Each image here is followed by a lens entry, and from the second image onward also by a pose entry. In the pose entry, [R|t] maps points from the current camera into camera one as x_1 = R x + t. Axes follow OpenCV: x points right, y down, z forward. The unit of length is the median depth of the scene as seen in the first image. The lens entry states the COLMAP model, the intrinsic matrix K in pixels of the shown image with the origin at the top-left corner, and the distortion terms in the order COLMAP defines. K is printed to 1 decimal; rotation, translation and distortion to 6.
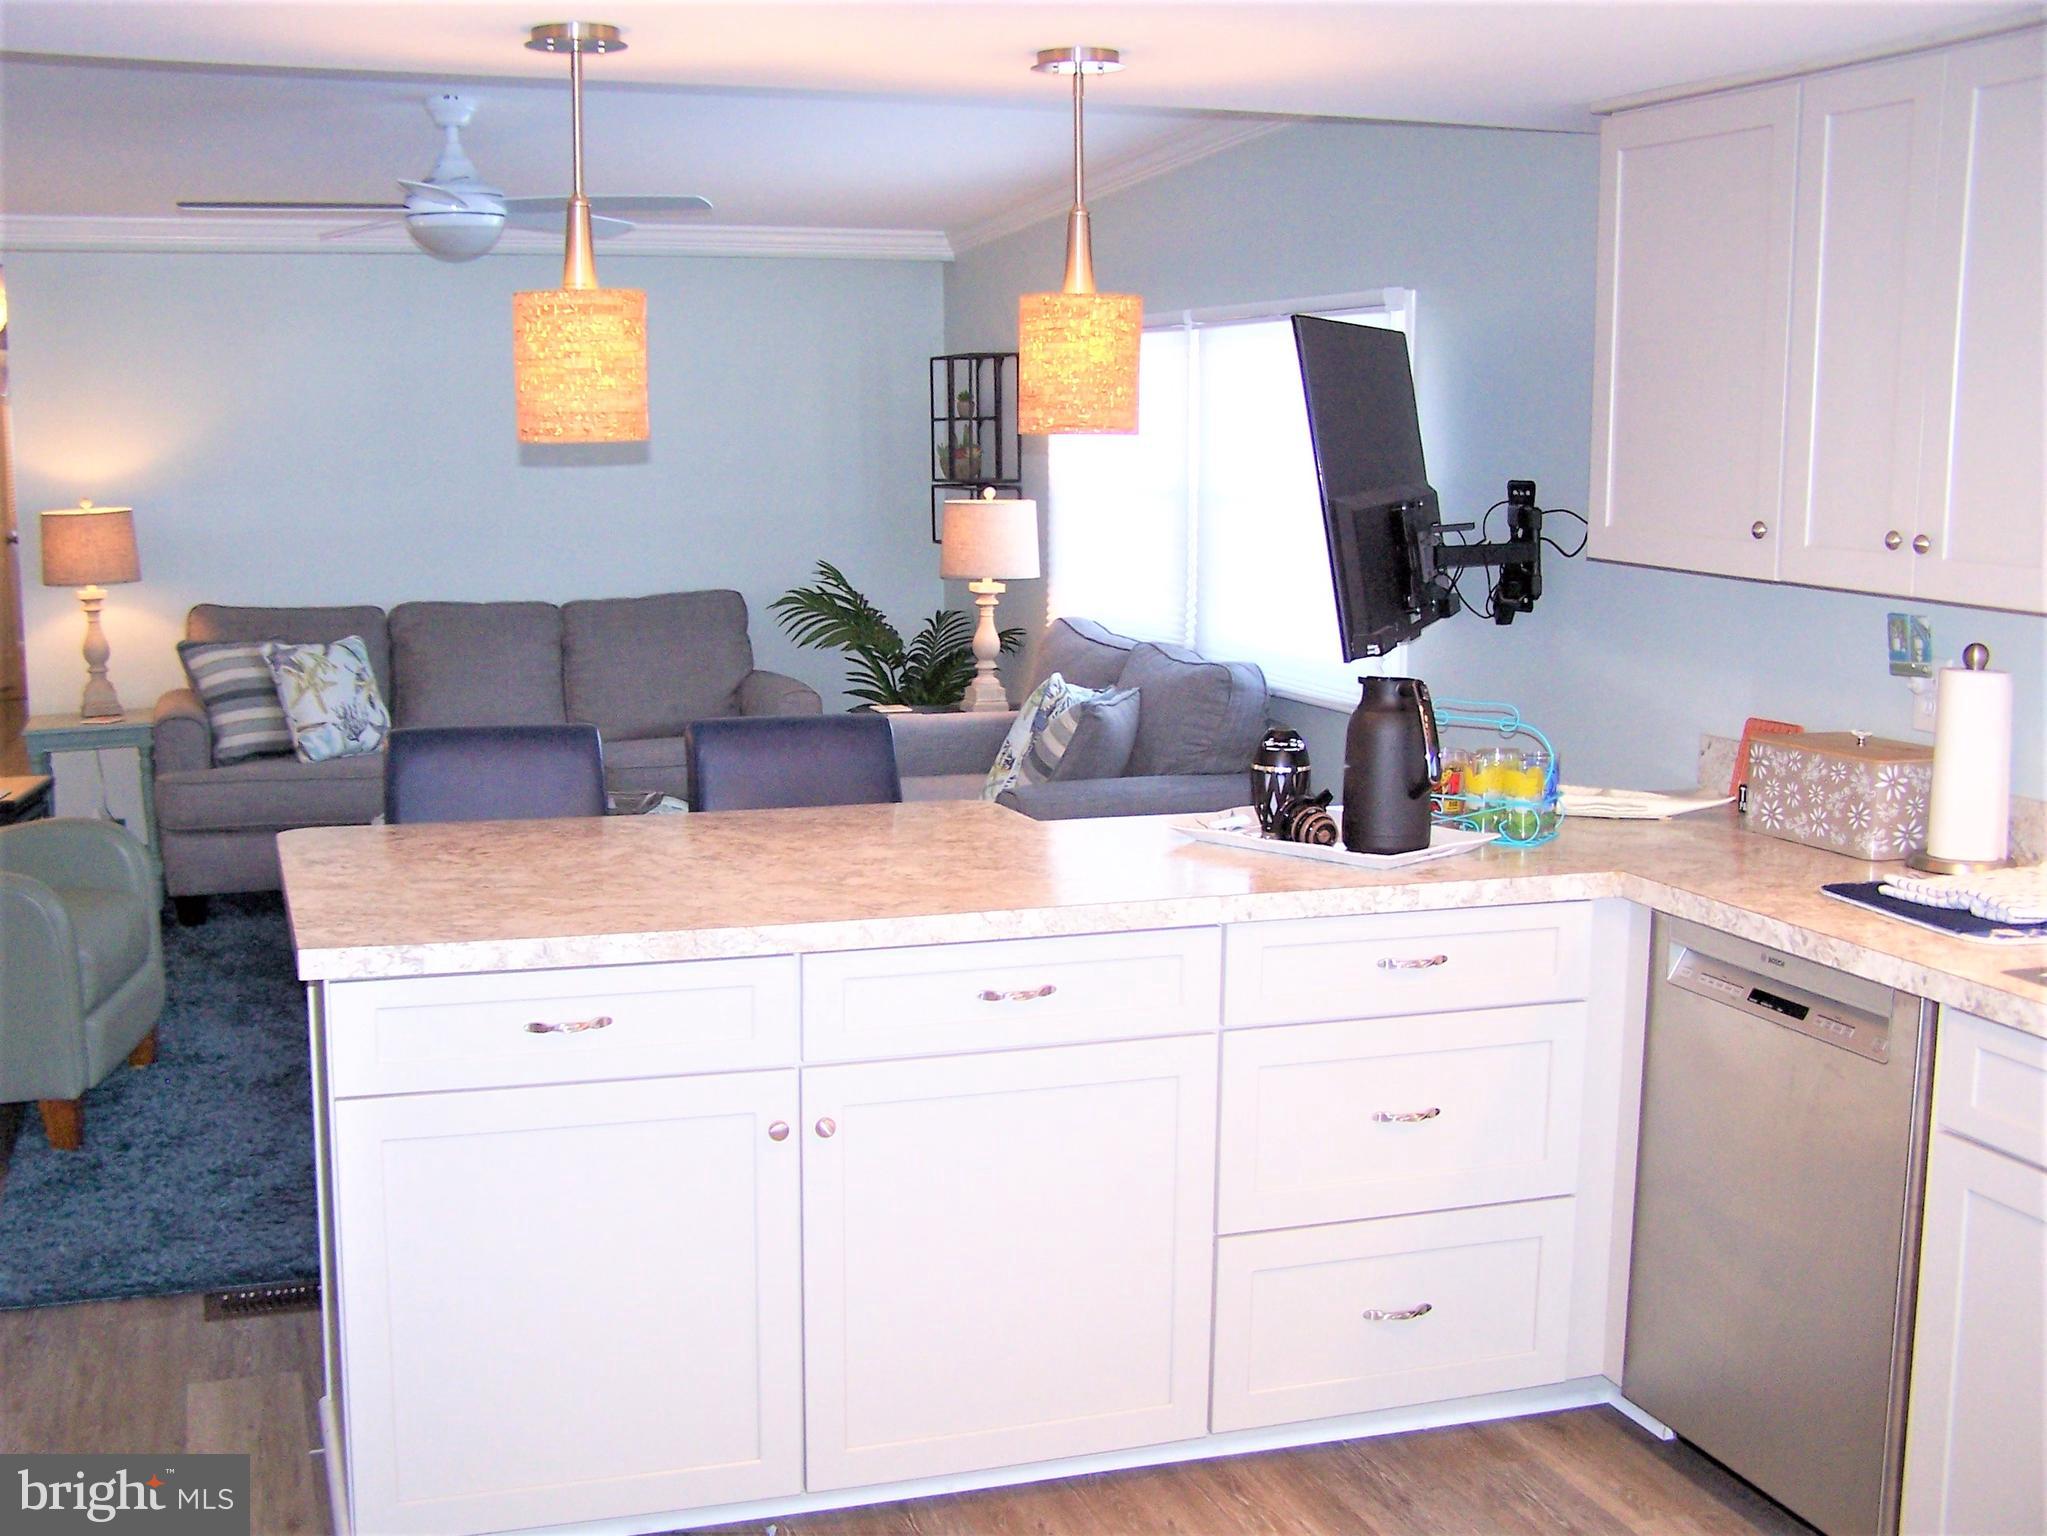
lens RADIAL K [[2342.1, 0, 1021.3], [0, 2342.1, 766.8], [0, 0, 1]] dist [-0.080486, 0.000000]
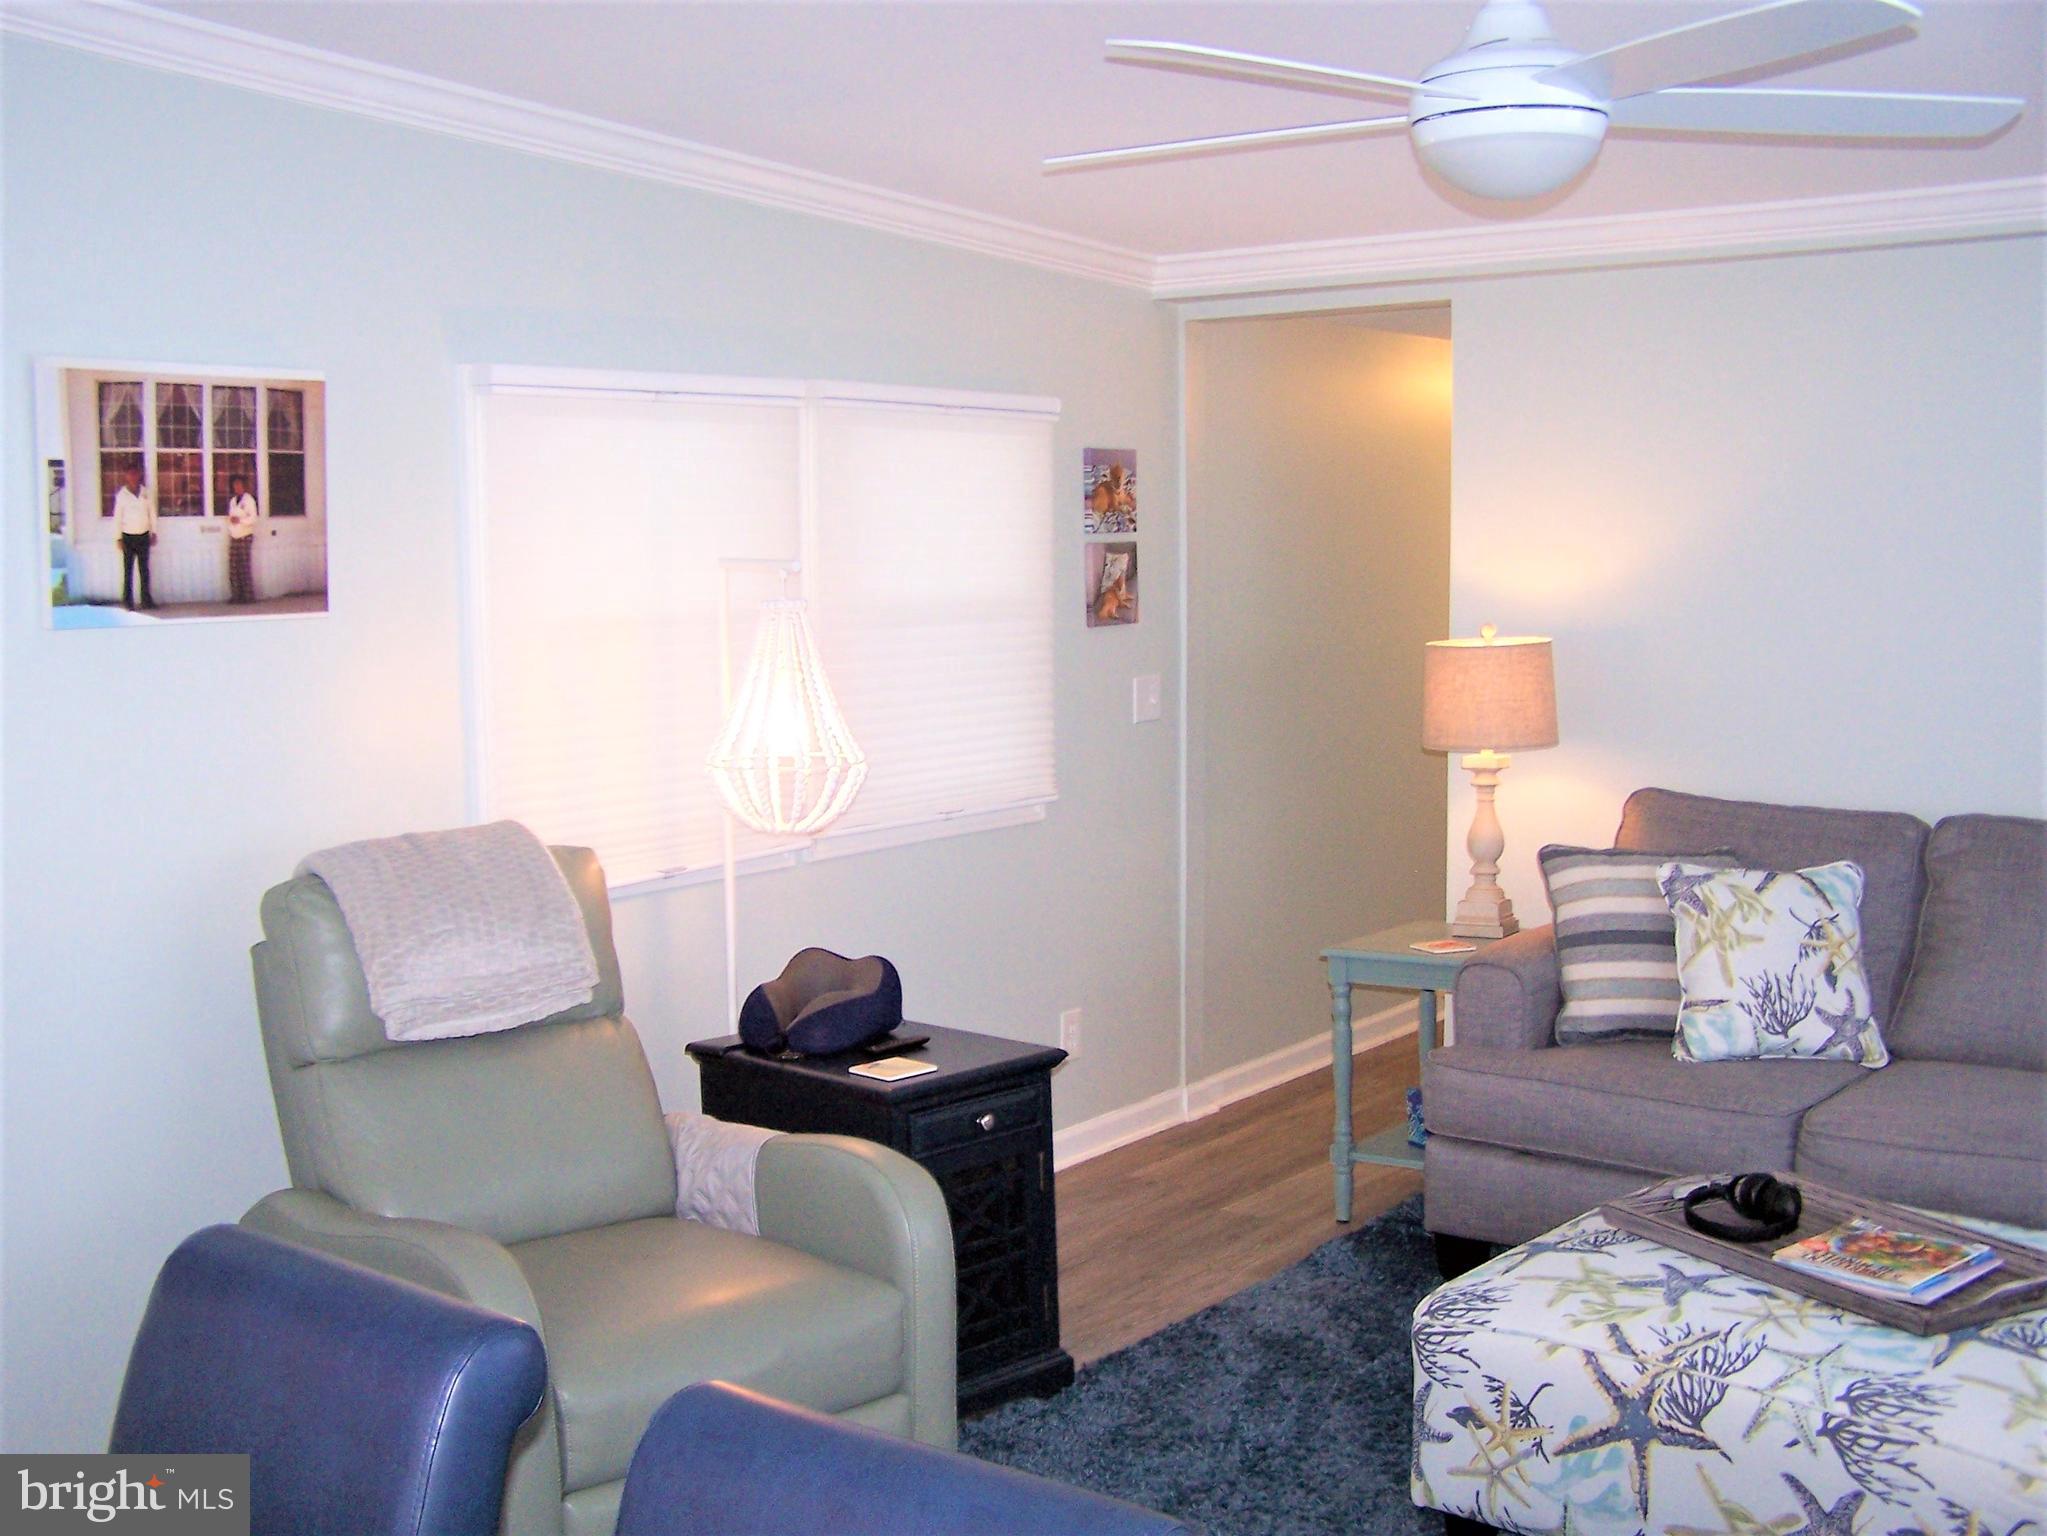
lens RADIAL K [[2342.1, 0, 1024.3], [0, 2342.1, 772.4], [0, 0, 1]] dist [-0.080486, 0.000000]
pose [[0.545508, 0.082766, -0.834009, 0.108611], [-0.109117, 0.993656, 0.027238, -0.075702], [0.830972, 0.076147, 0.551078, 0.500047]]
